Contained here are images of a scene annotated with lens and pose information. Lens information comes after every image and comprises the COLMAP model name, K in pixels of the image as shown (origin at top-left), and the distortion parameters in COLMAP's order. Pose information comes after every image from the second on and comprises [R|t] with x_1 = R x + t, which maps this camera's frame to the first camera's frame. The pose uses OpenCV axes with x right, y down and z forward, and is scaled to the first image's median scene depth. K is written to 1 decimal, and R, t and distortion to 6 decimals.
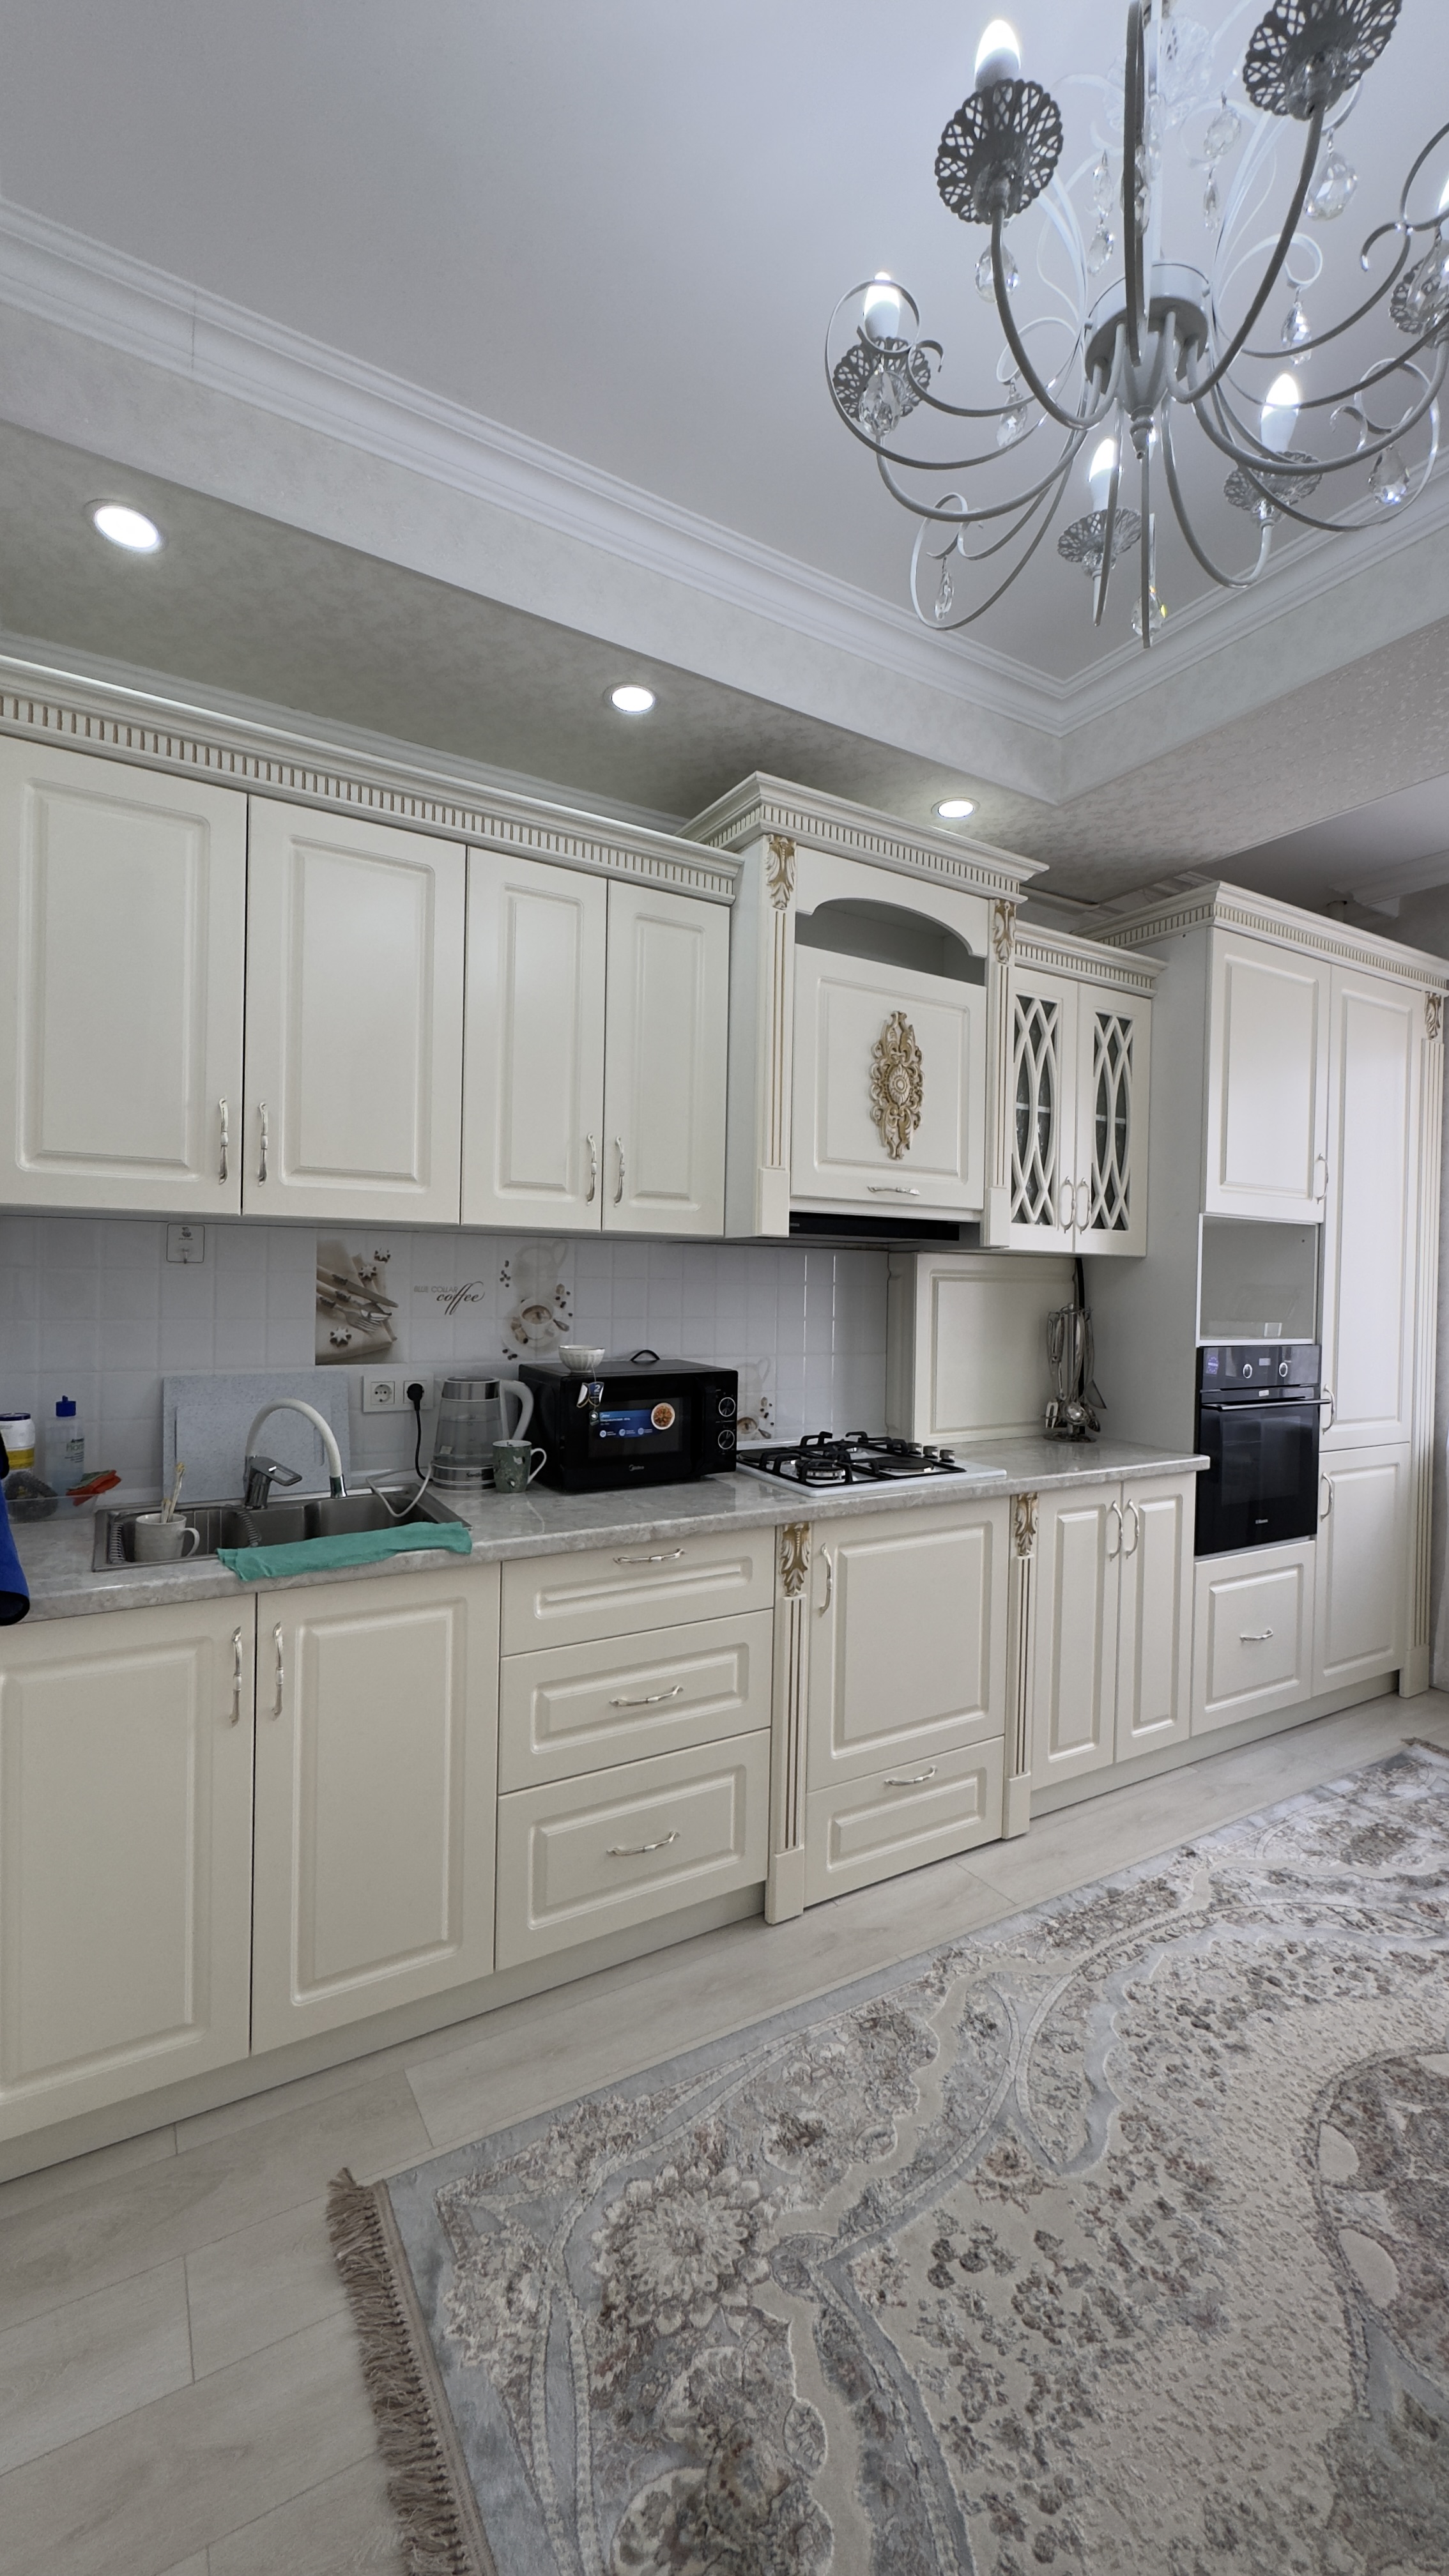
lens RADIAL K [[1028.4, 0, 724.5], [0, 1028.4, 1287.1], [0, 0, 1]] dist [-0.002175, 0.000610]
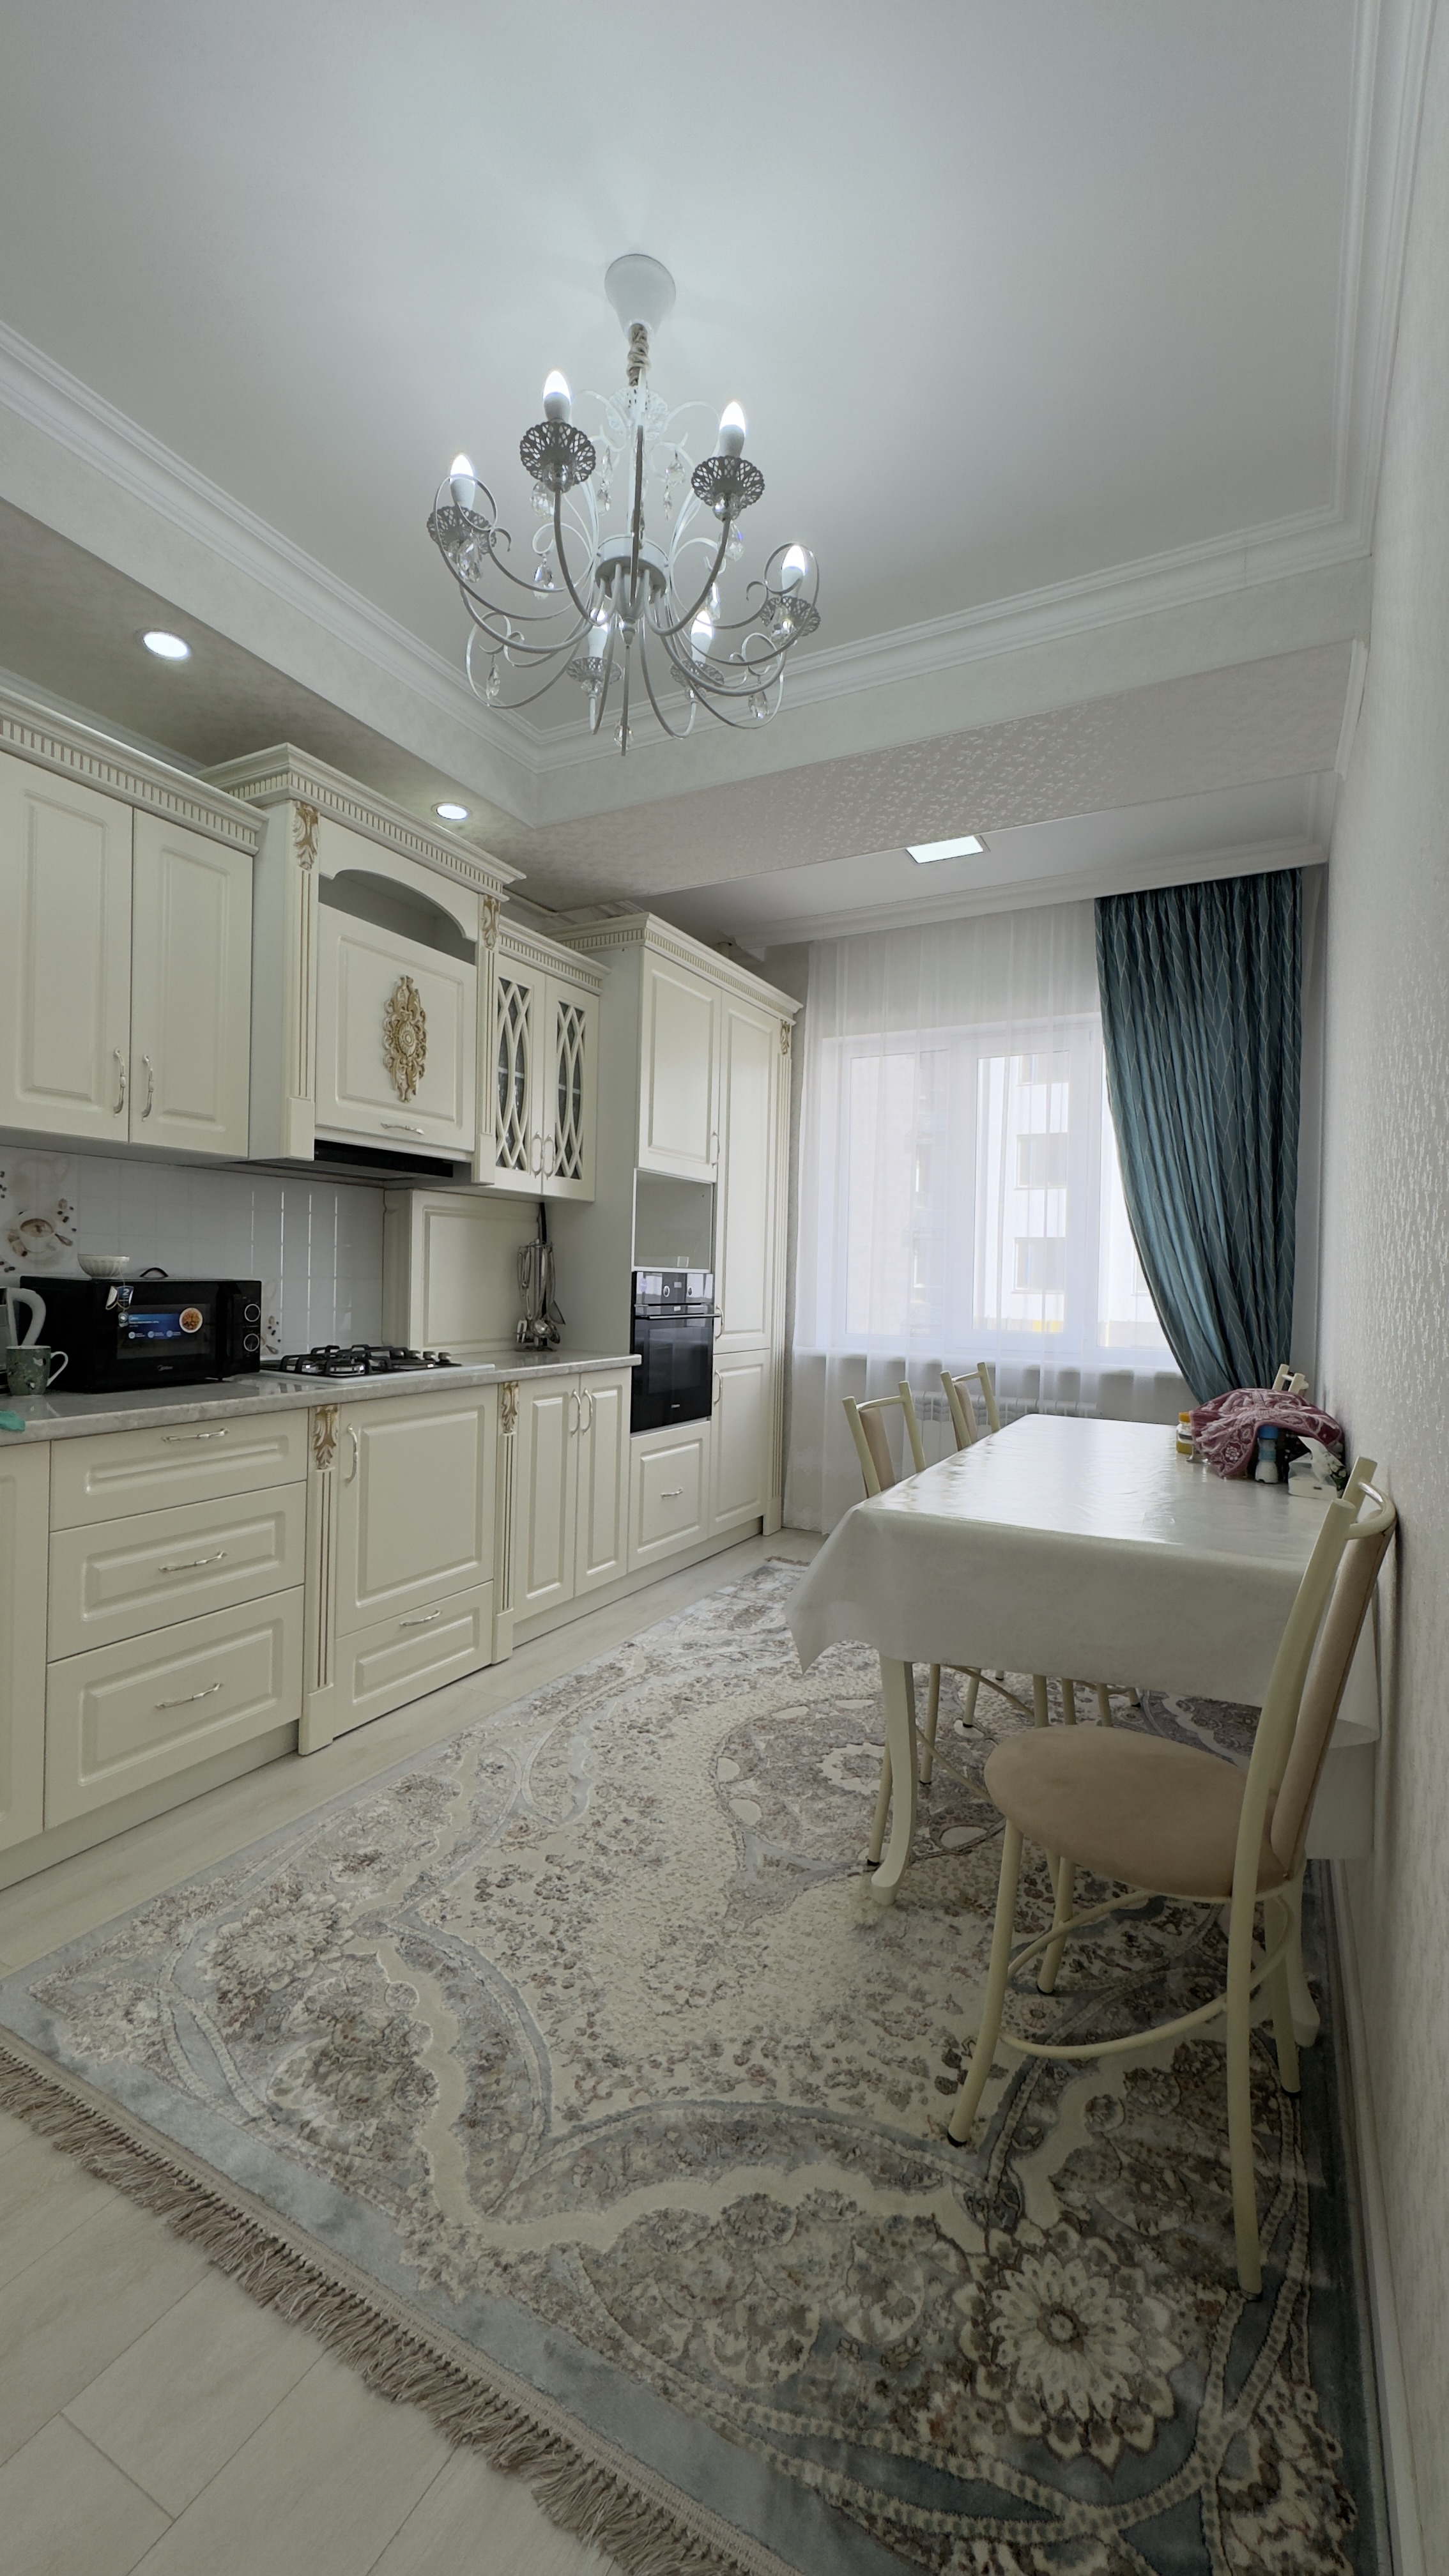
lens RADIAL K [[1028.4, 0, 724.7], [0, 1028.4, 1286.4], [0, 0, 1]] dist [-0.002175, 0.000610]
pose [[0.856624, -0.005316, 0.515914, -0.136472], [-0.002483, 0.999893, 0.014425, 0.073702], [-0.515936, -0.013638, 0.856519, -0.212035]]
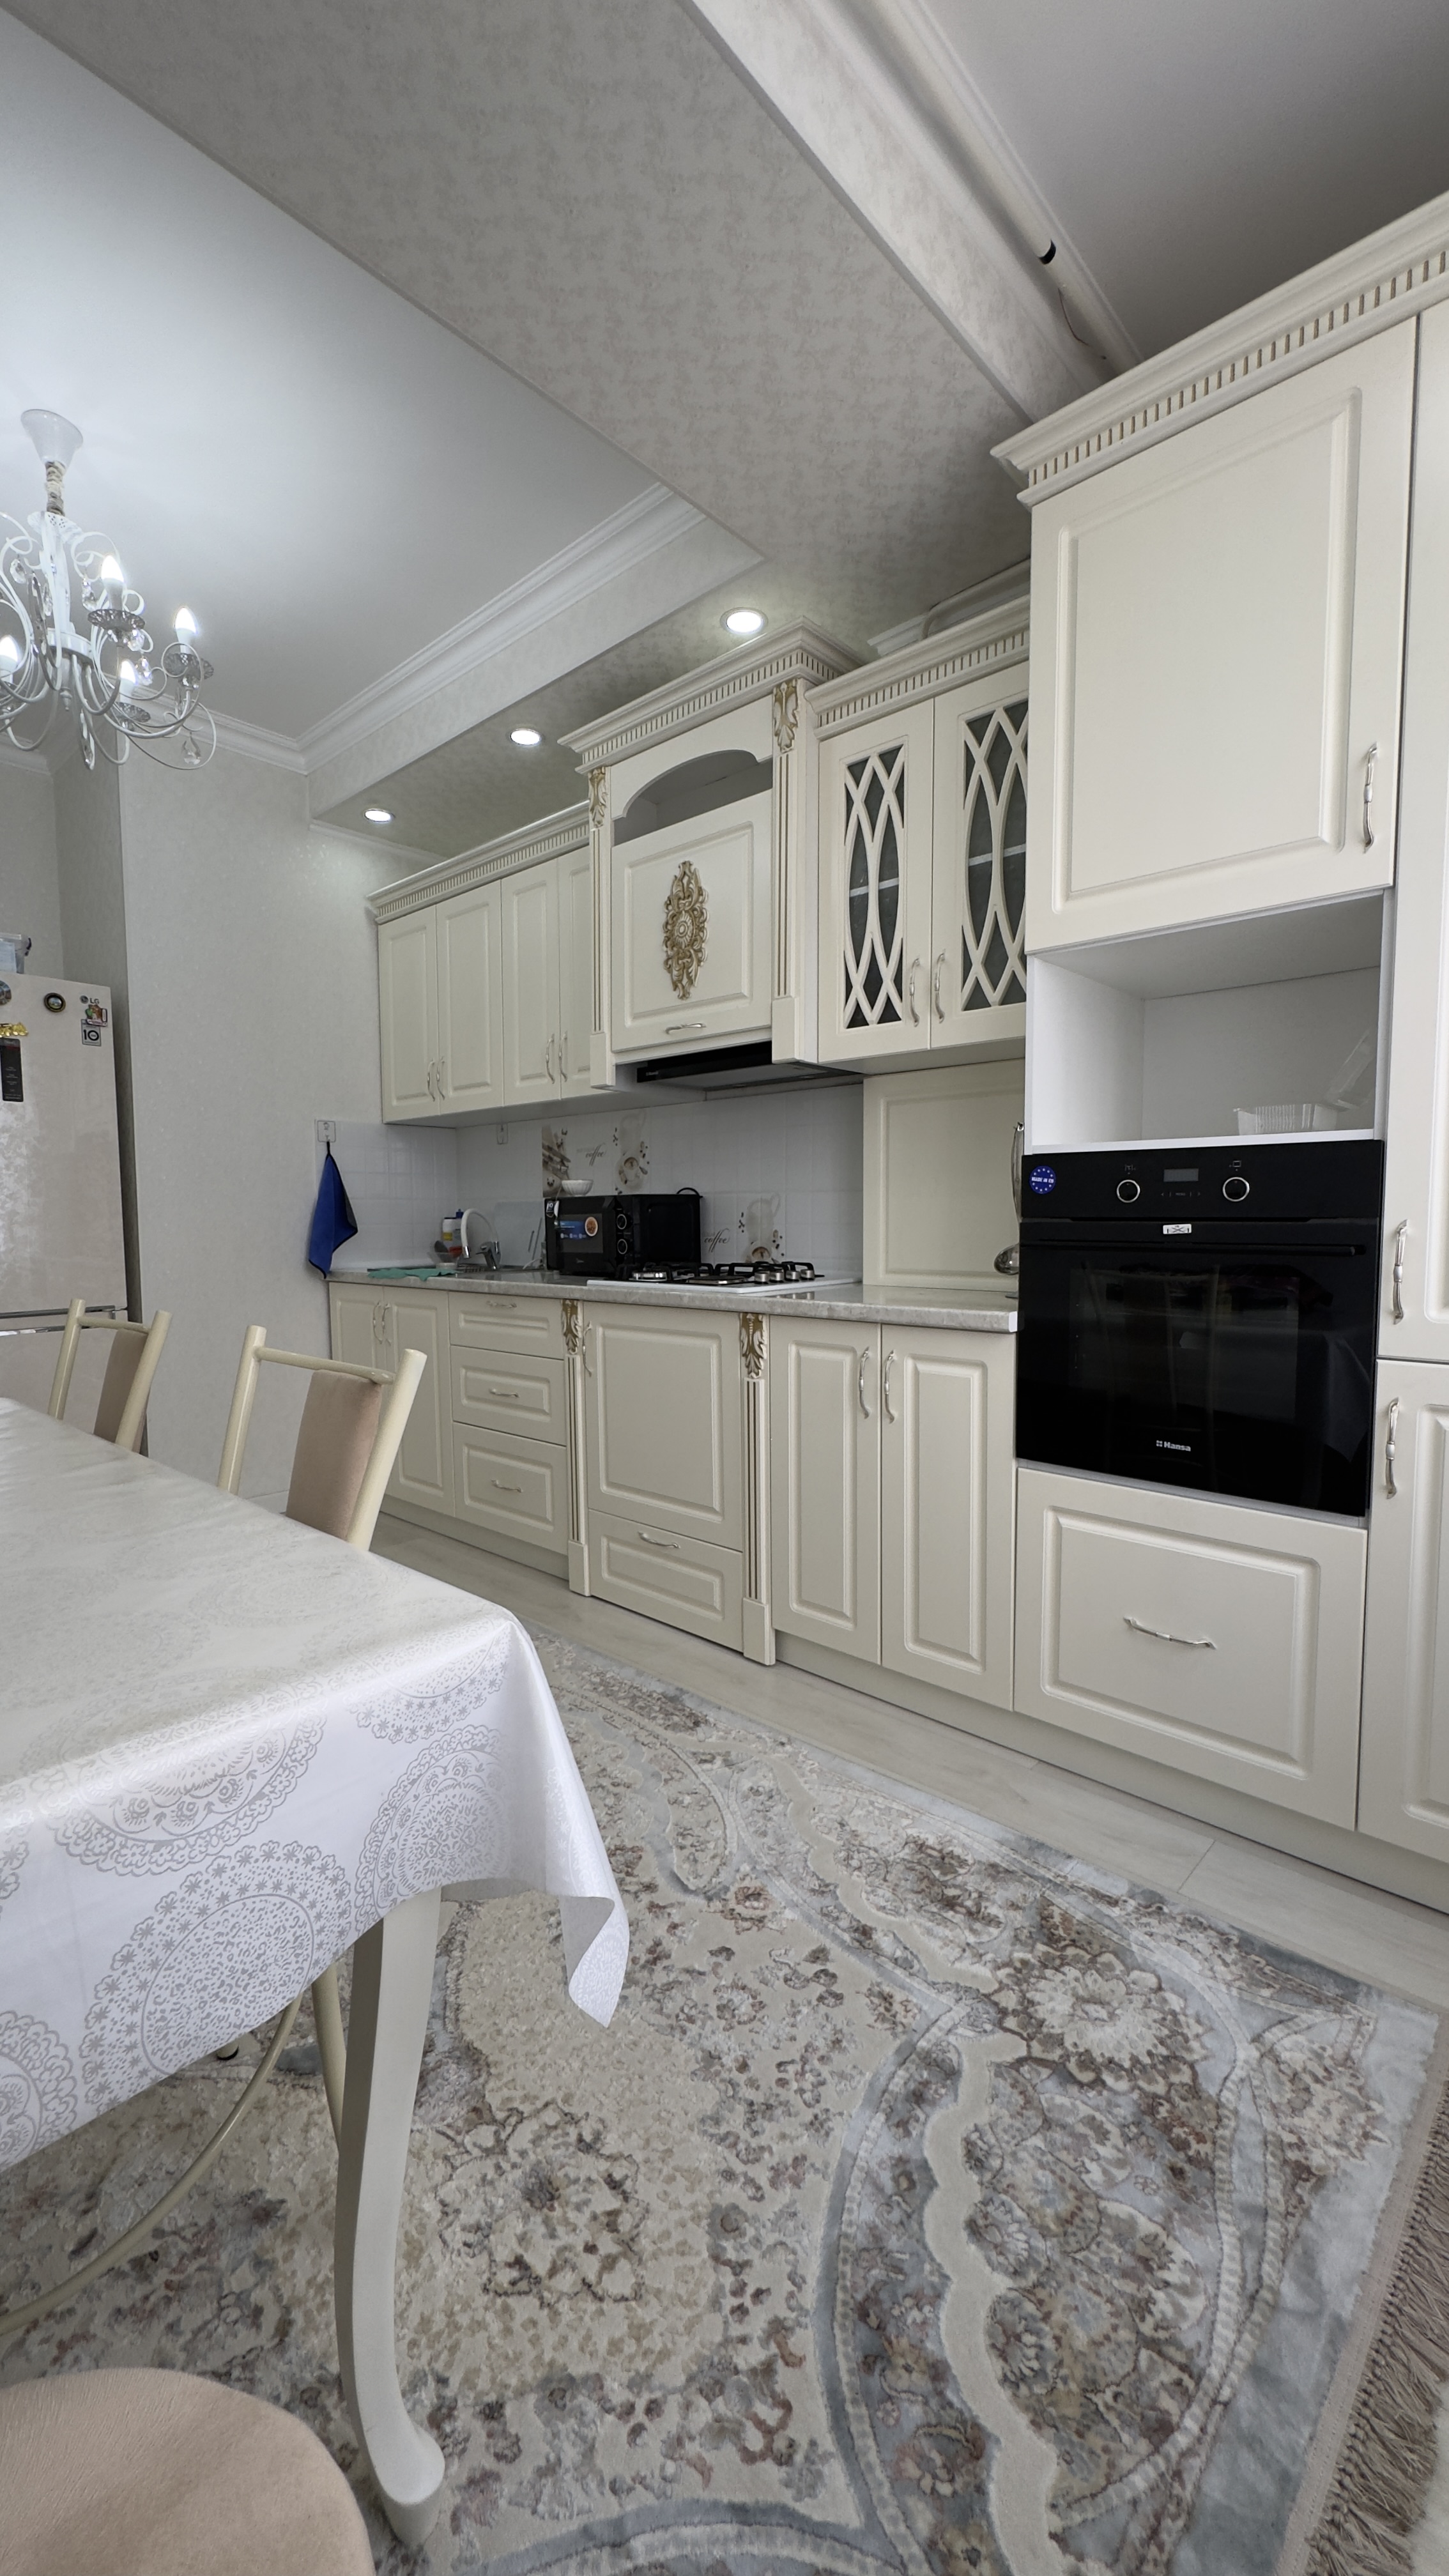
lens RADIAL K [[1028.4, 0, 724.3], [0, 1028.4, 1287.0], [0, 0, 1]] dist [-0.002175, 0.000610]
pose [[0.287015, 0.045271, -0.956856, 1.342297], [0.003869, 0.998820, 0.048417, 0.141137], [0.957918, -0.017599, 0.286501, 0.773077]]
